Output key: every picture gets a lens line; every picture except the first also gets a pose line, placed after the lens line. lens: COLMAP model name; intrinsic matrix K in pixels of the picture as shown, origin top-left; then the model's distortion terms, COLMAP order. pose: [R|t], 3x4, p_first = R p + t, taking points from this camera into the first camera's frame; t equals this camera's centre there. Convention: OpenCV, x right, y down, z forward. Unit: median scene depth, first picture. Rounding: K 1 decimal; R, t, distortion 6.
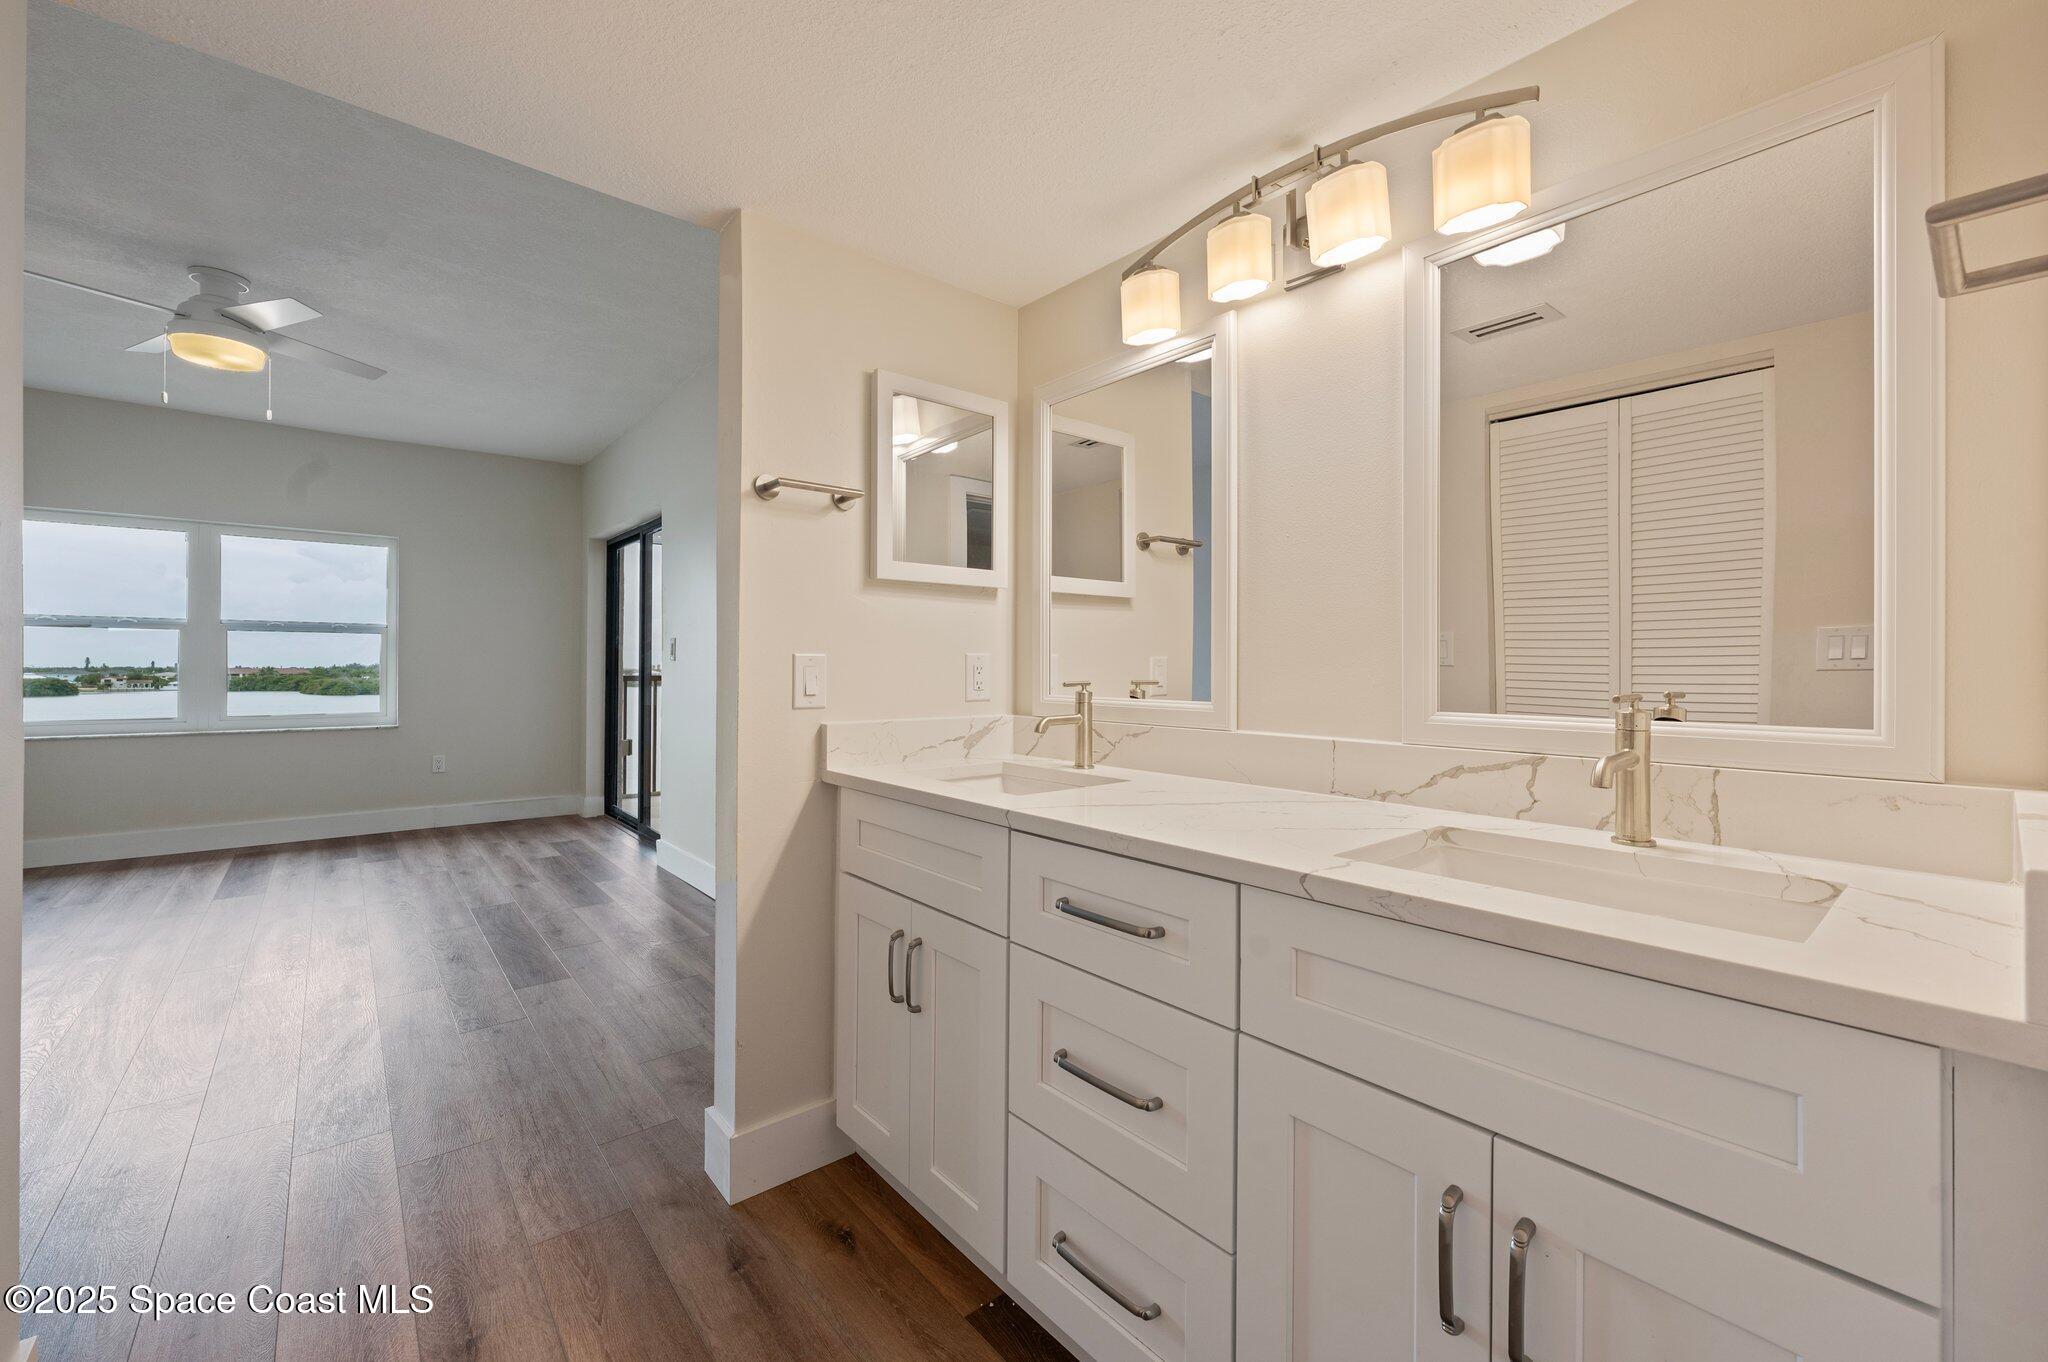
lens RADIAL K [[821.9, 0, 1018.8], [0, 821.9, 664.4], [0, 0, 1]] dist [-0.000327, 0.000219]
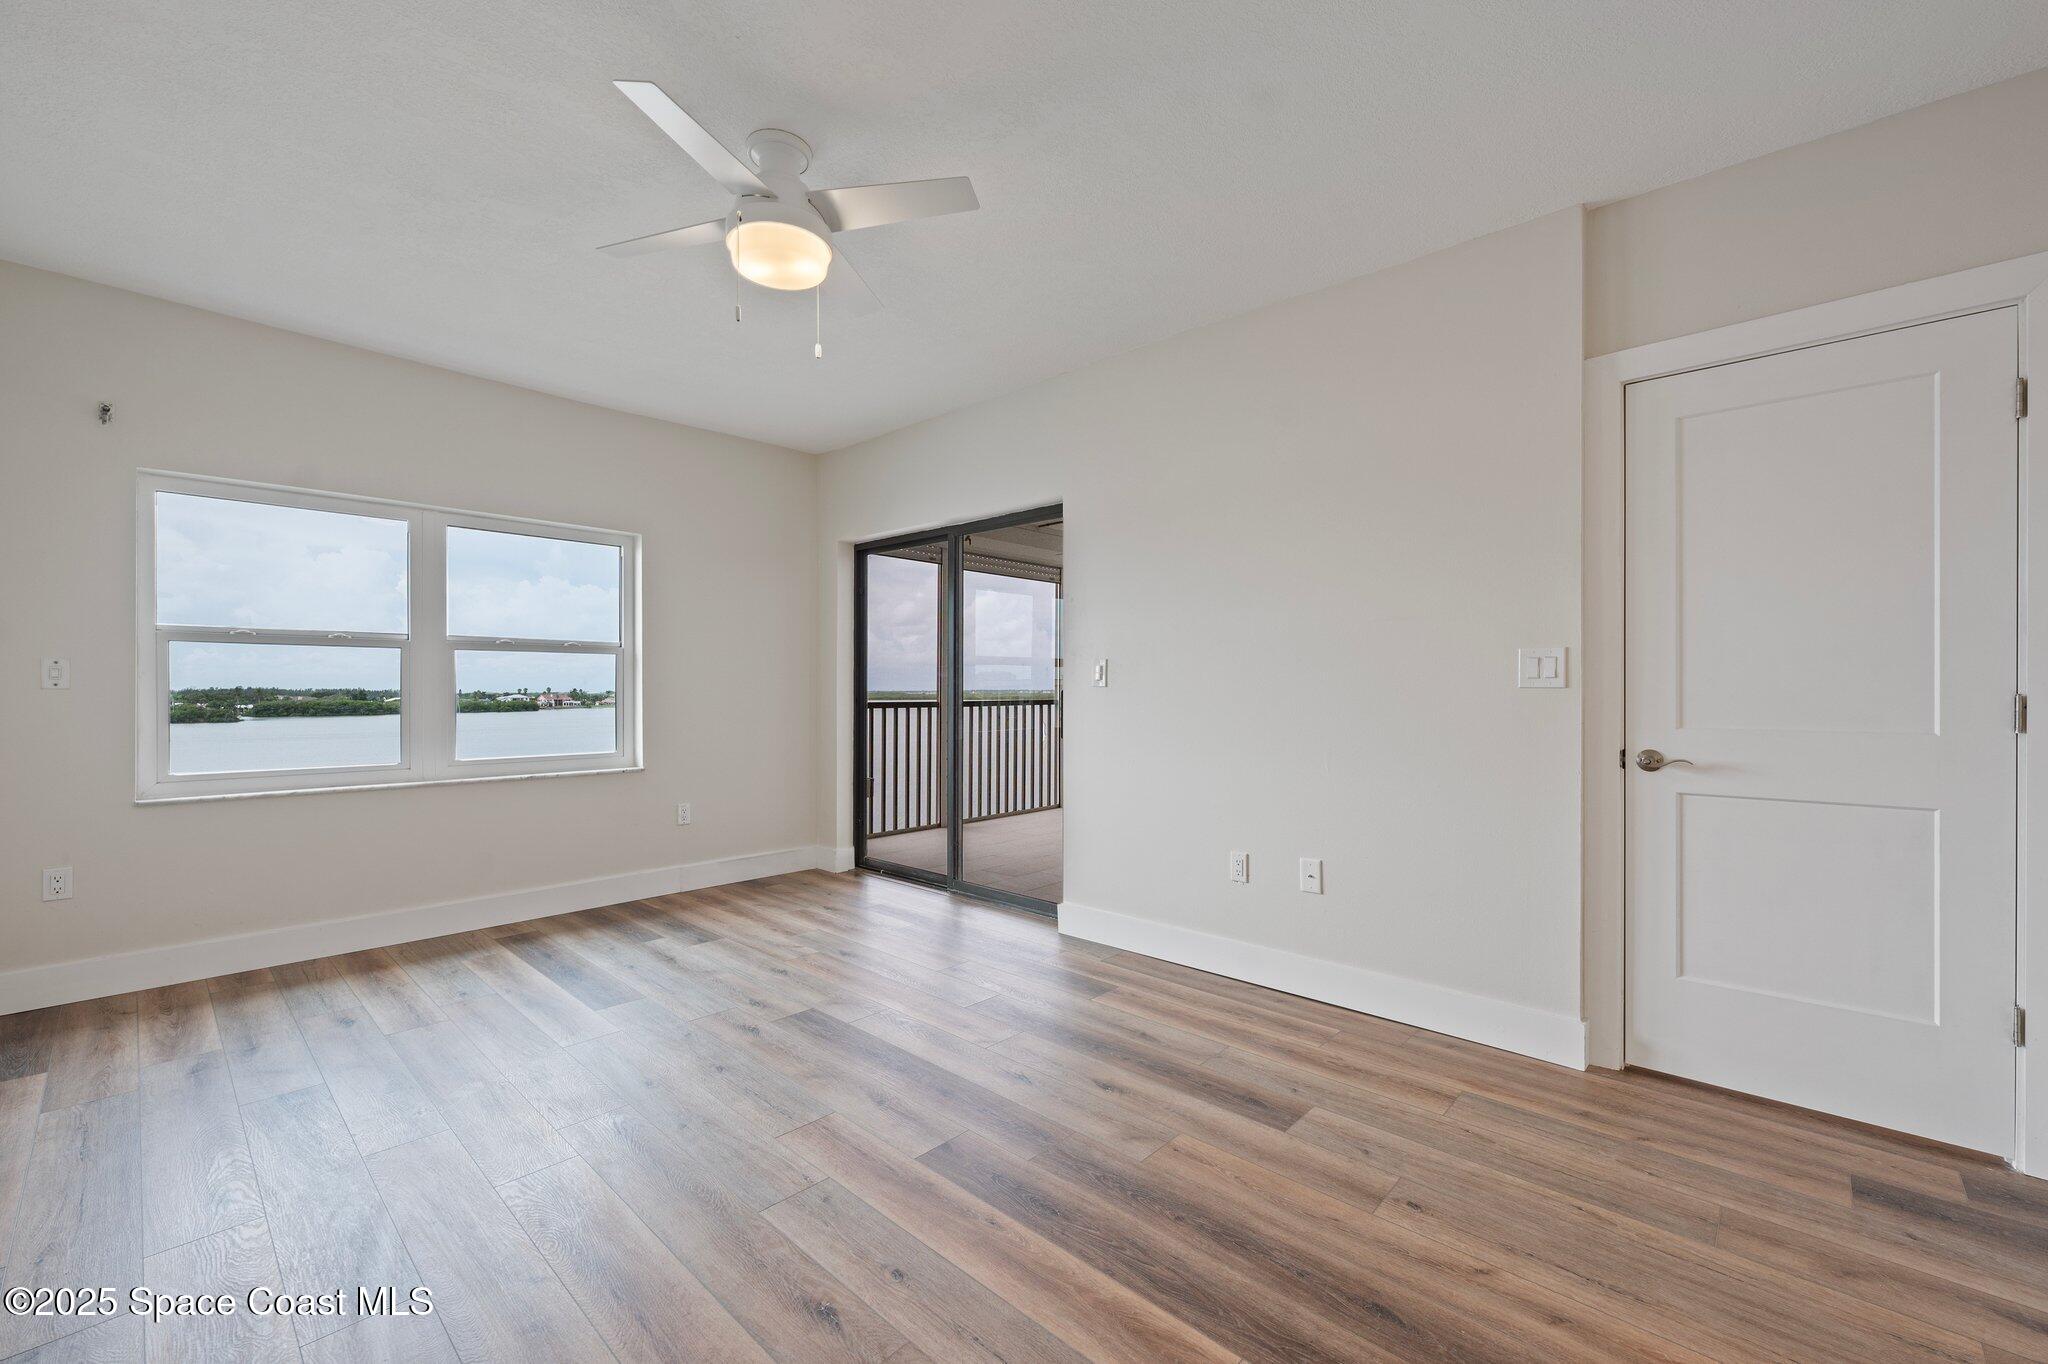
lens RADIAL K [[834.3, 0, 1004.7], [0, 834.3, 693.3], [0, 0, 1]] dist [-0.003180, 0.001445]
pose [[0.993622, -0.004018, 0.112694, -0.536171], [0.003218, 0.999968, 0.007279, -0.003251], [-0.112719, -0.006870, 0.993603, 0.160512]]
